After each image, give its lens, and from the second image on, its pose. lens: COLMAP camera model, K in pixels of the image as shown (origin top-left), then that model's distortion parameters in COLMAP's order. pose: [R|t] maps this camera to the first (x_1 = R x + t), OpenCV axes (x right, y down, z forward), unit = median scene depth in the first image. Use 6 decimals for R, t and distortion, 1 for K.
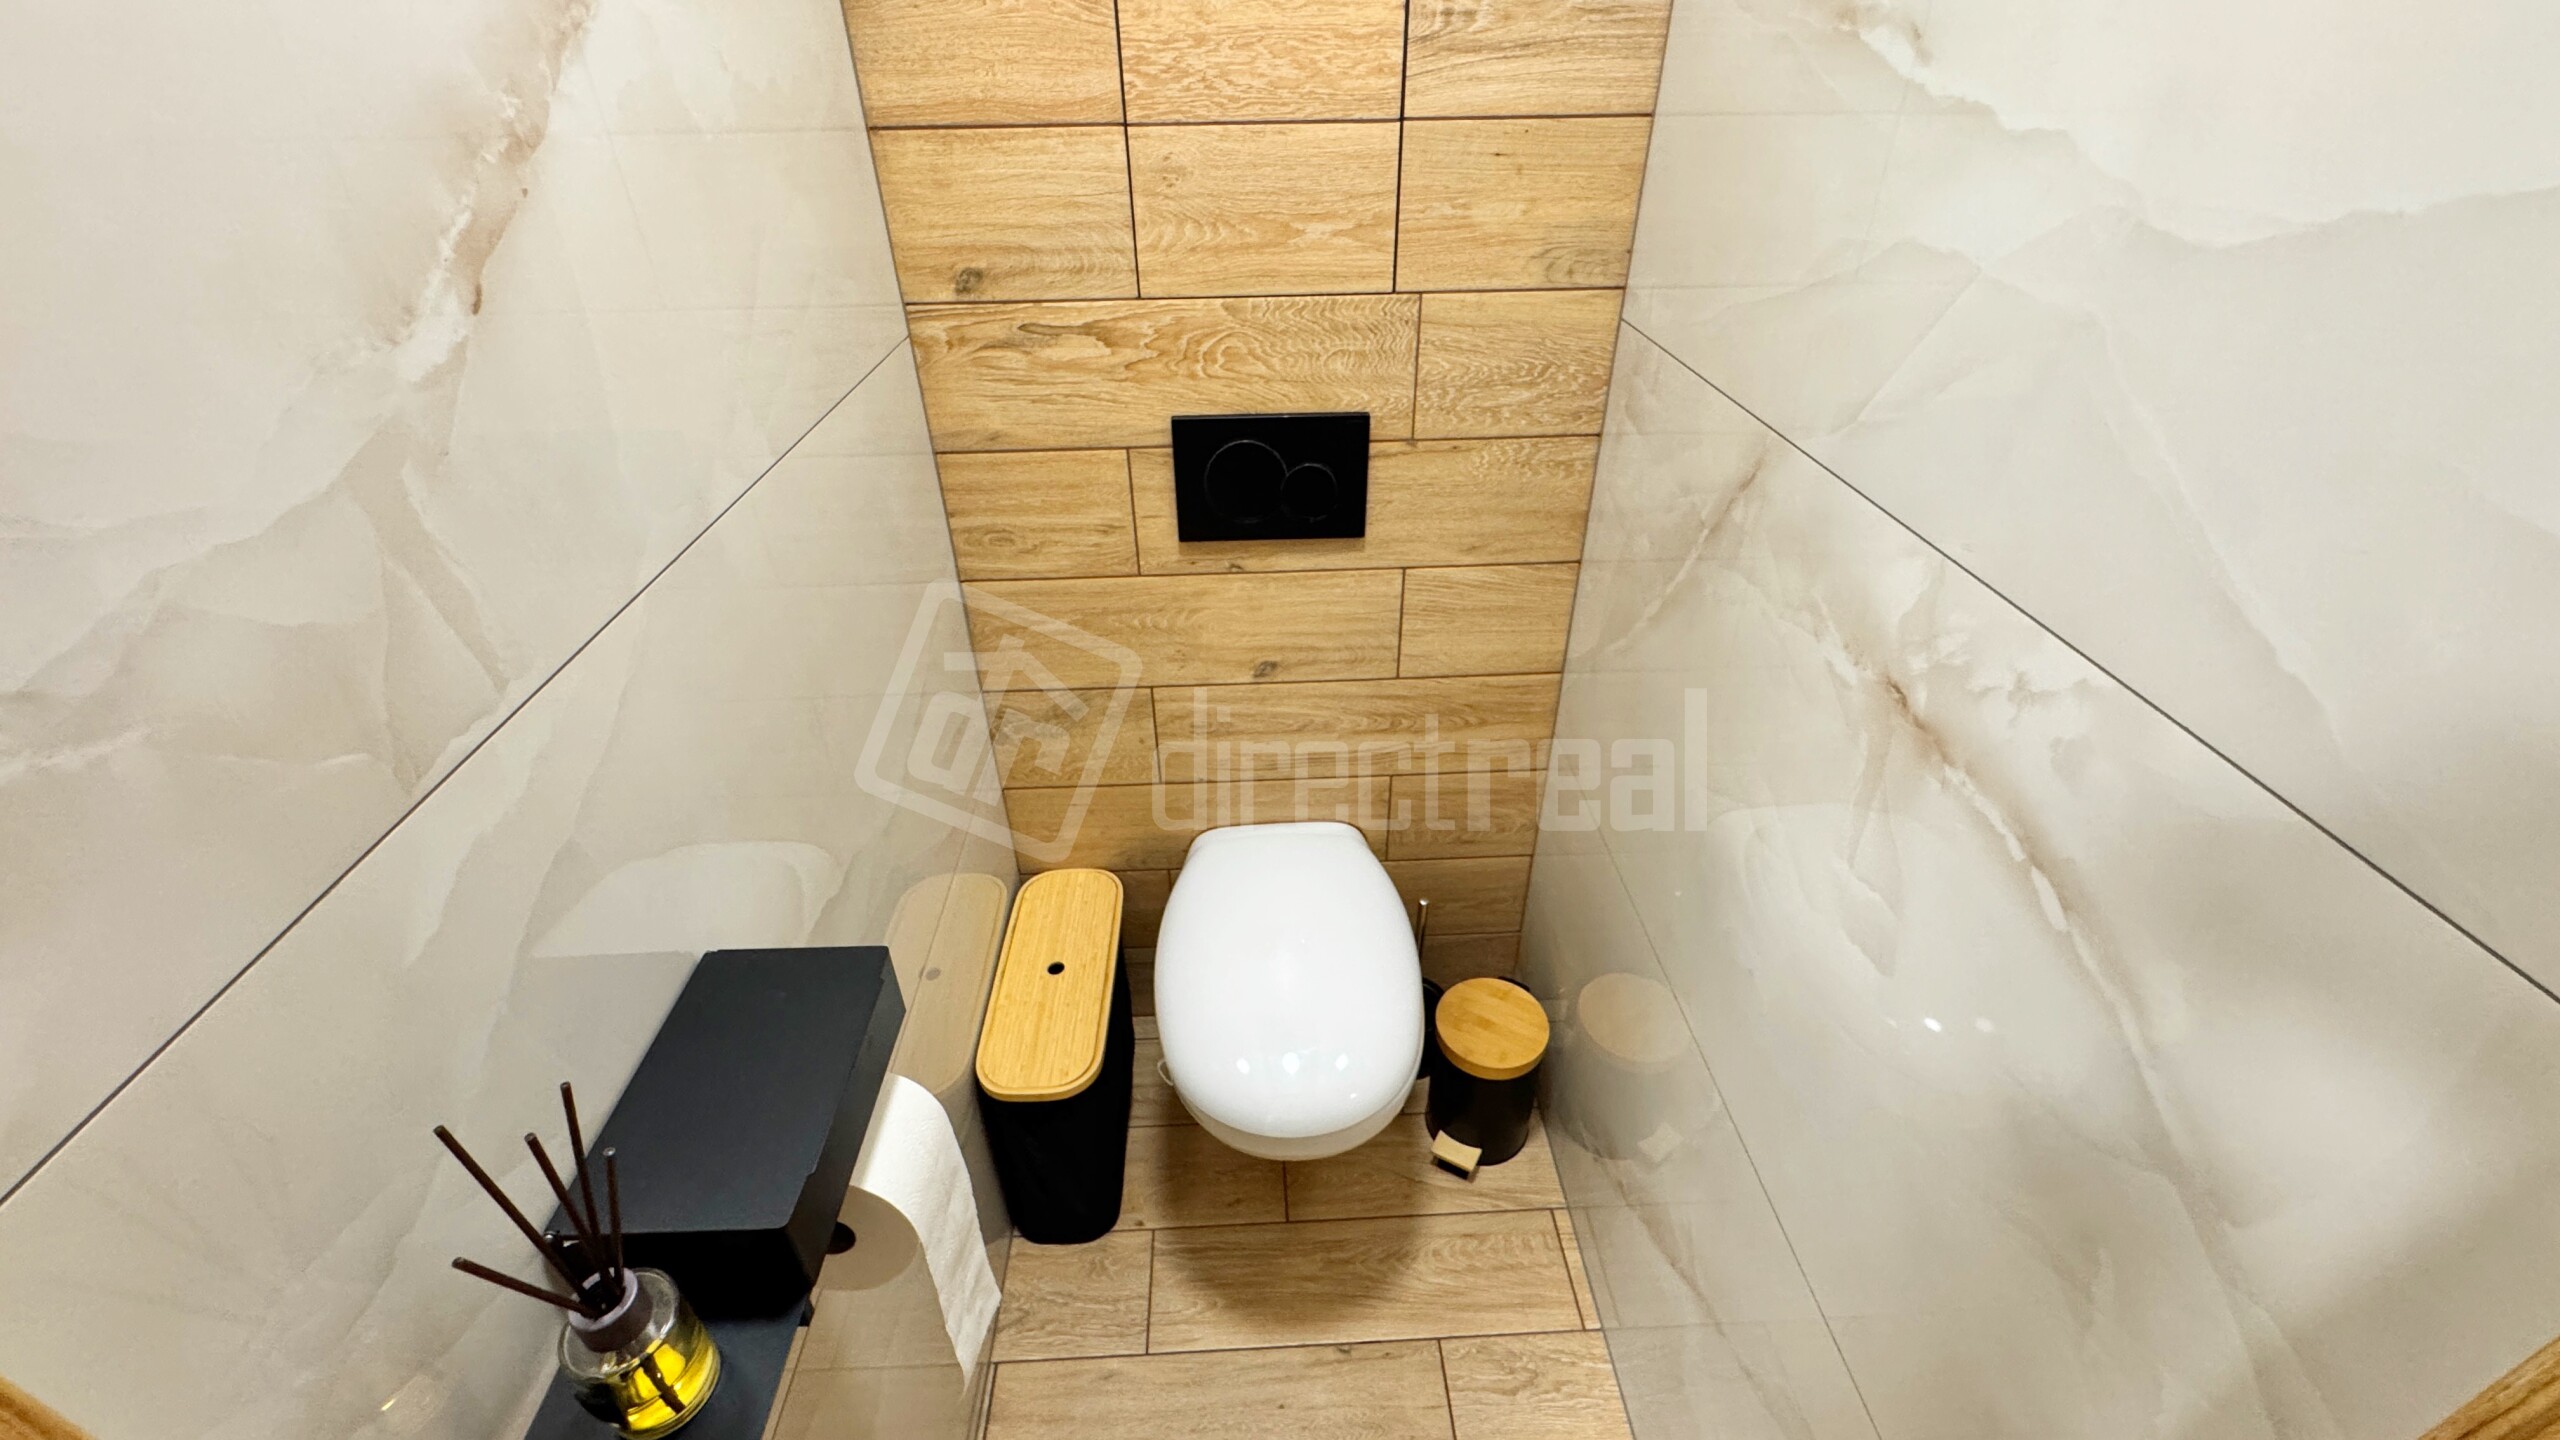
lens RADIAL K [[1028.4, 0, 1280.8], [0, 1028.4, 717.2], [0, 0, 1]] dist [-0.004660, 0.000948]
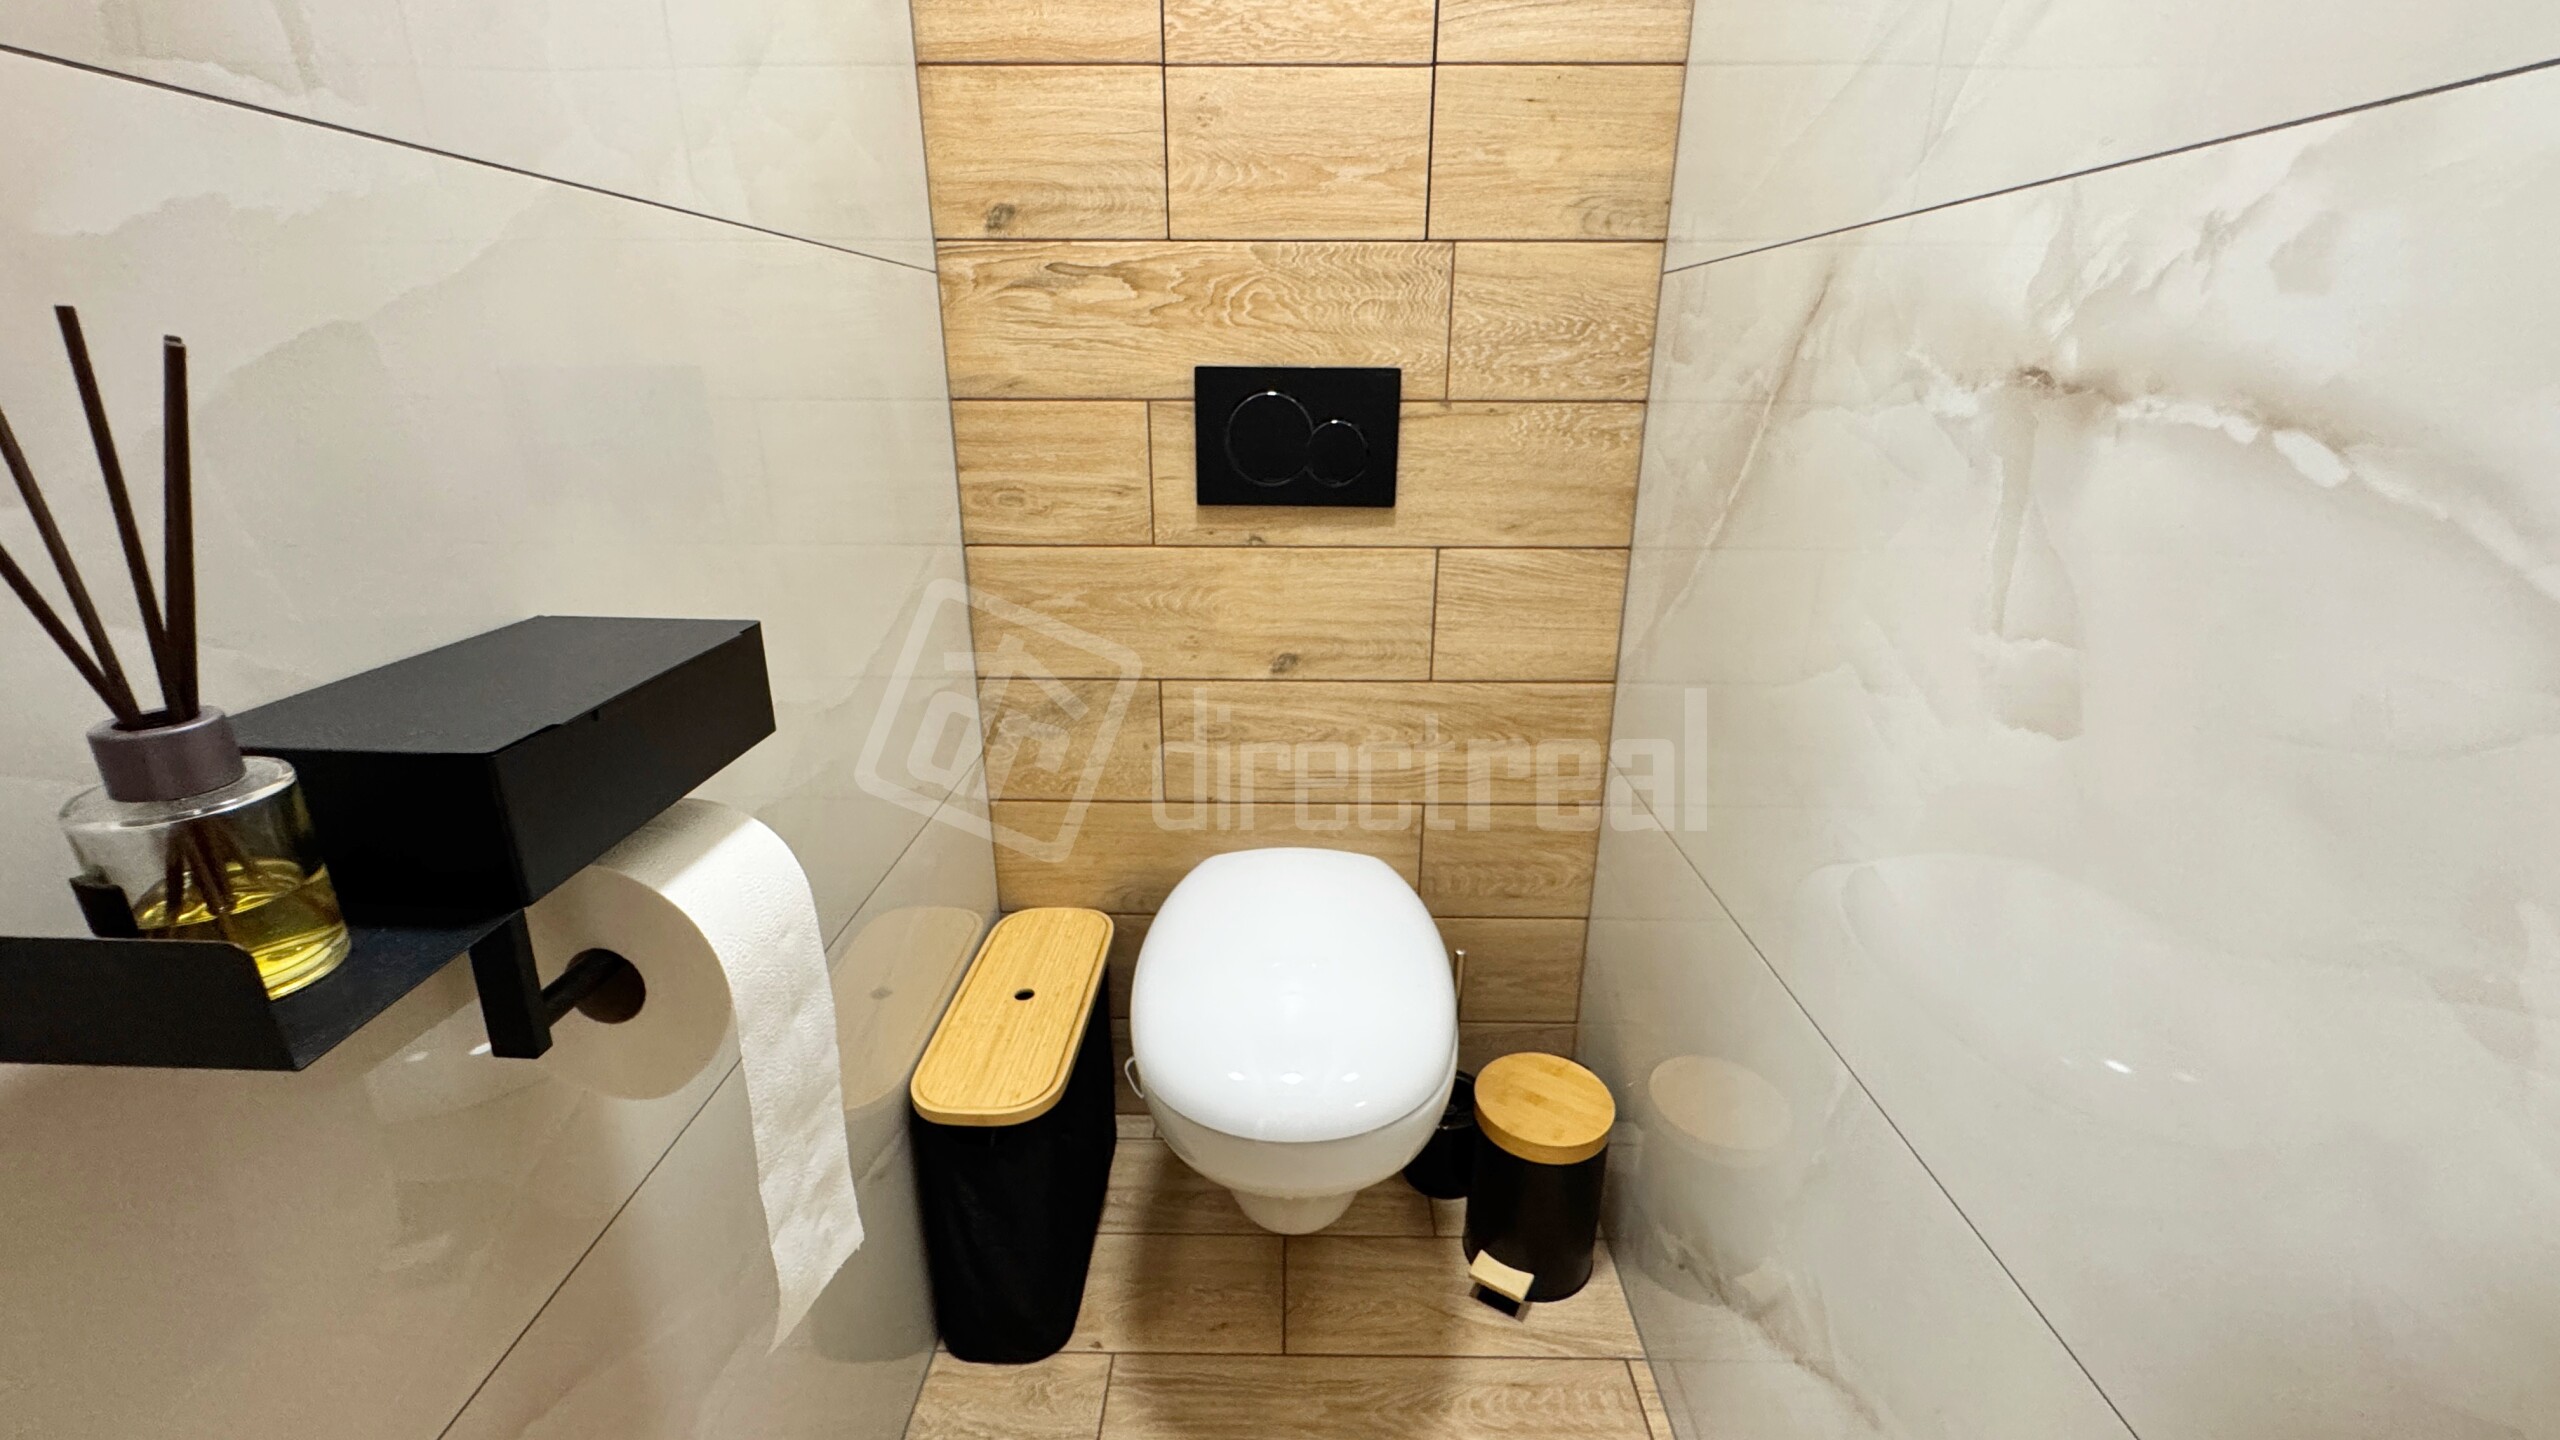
lens RADIAL K [[1028.4, 0, 1279.7], [0, 1028.4, 716.9], [0, 0, 1]] dist [-0.004660, 0.000948]
pose [[0.998207, 0.032700, -0.050135, 0.030382], [-0.044160, 0.967746, -0.248028, 0.246915], [0.040407, 0.249797, 0.967455, 0.140697]]
